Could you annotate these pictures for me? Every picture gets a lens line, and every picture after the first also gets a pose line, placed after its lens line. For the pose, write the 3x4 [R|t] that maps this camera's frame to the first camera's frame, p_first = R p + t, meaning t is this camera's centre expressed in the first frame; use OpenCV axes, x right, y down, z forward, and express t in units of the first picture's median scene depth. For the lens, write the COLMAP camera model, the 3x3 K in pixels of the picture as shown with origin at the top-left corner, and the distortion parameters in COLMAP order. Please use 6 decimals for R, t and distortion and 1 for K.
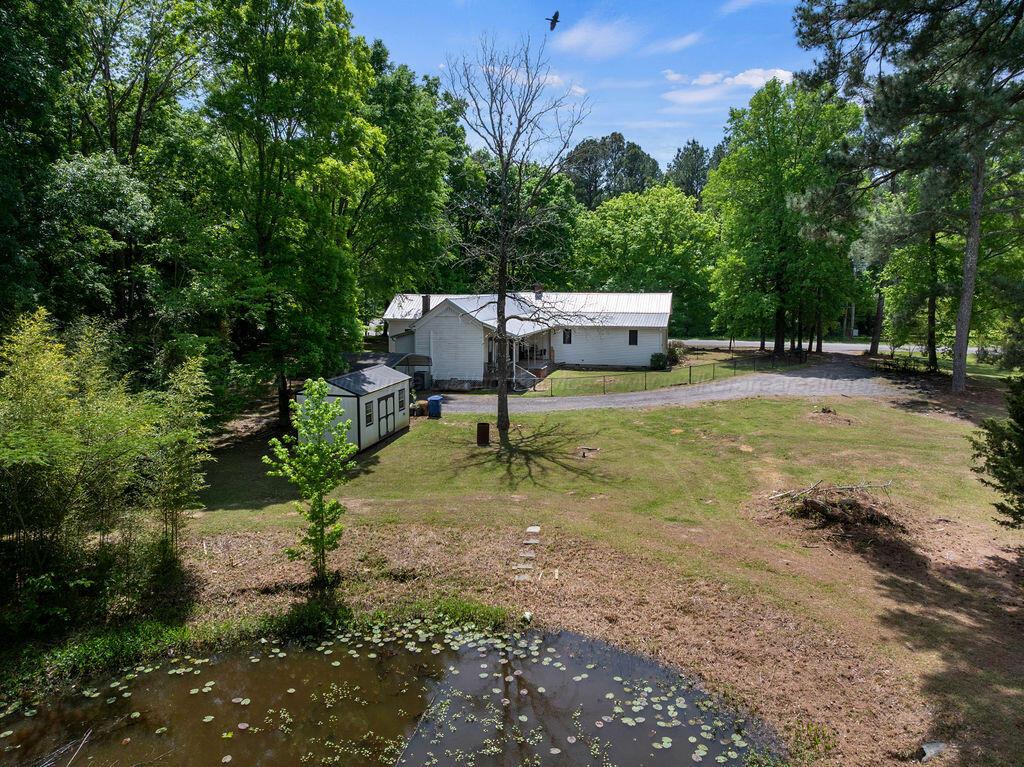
lens RADIAL K [[722.6, 0, 512.0], [0, 722.6, 383.5], [0, 0, 1]] dist [-0.027698, -0.000764]
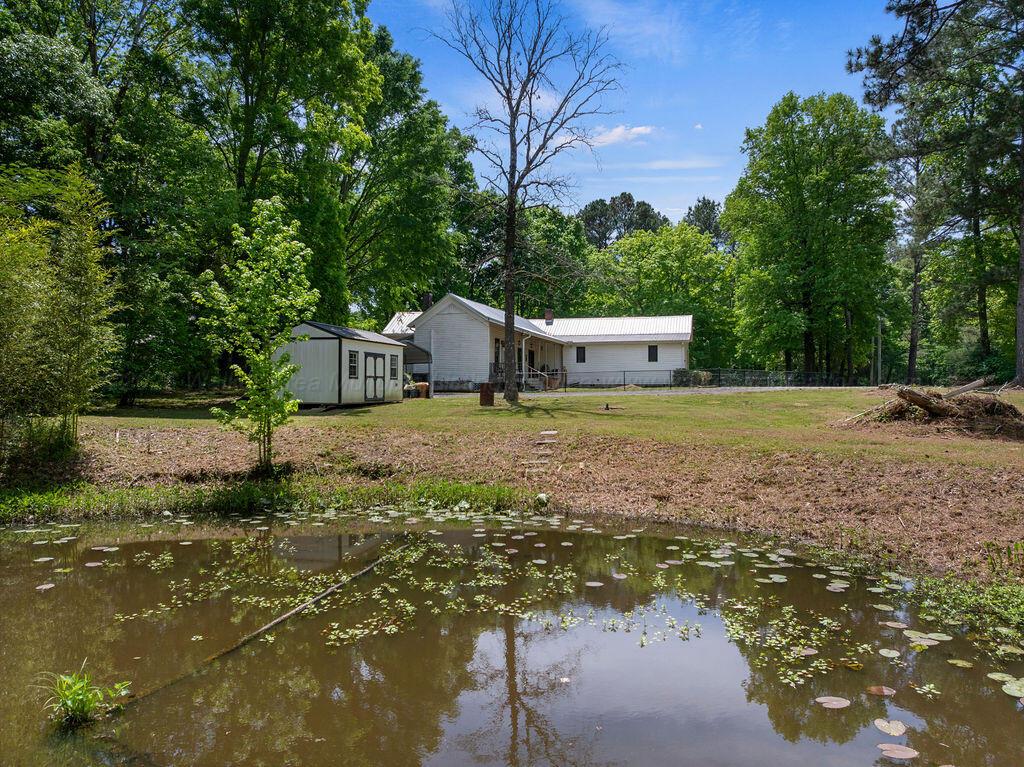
lens RADIAL K [[722.6, 0, 512.0], [0, 722.6, 383.5], [0, 0, 1]] dist [-0.027698, -0.000764]
pose [[0.999930, 0.001033, -0.011810, -0.000409], [-0.002742, 0.989337, -0.145620, 0.123976], [0.011534, 0.145642, 0.989270, 0.108032]]
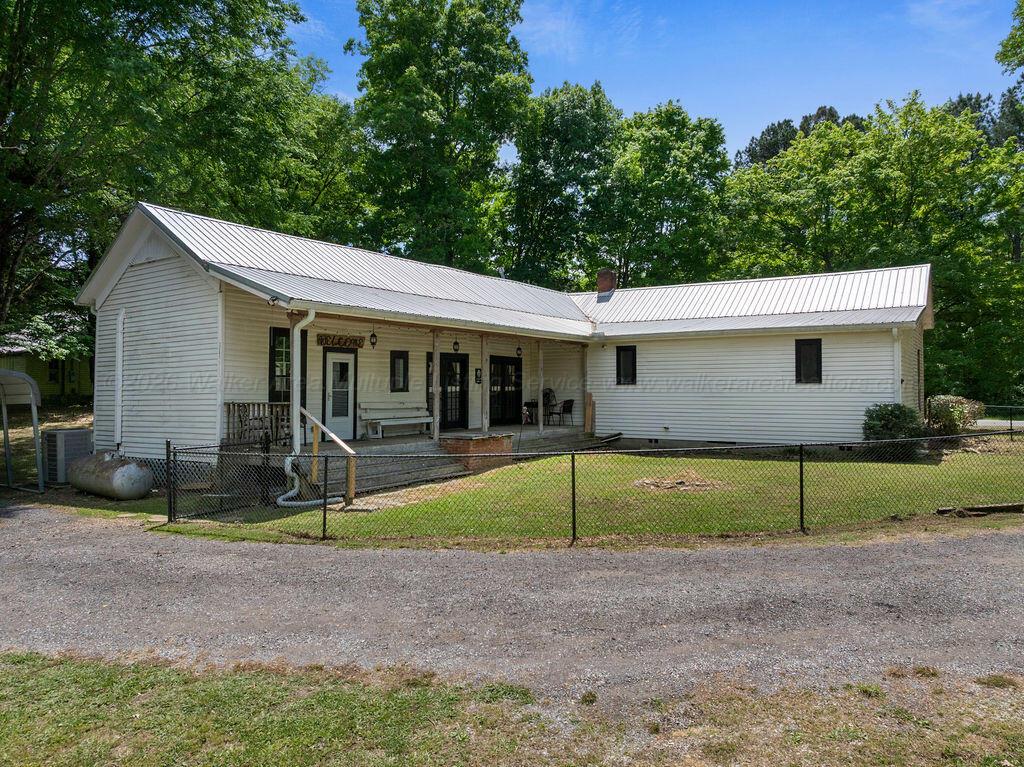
lens RADIAL K [[722.6, 0, 512.0], [0, 722.6, 383.5], [0, 0, 1]] dist [-0.027698, -0.000764]
pose [[0.951378, -0.001235, -0.308024, 0.159594], [-0.043320, 0.989517, -0.137768, -0.001049], [0.304965, 0.144413, 0.941351, 0.733202]]
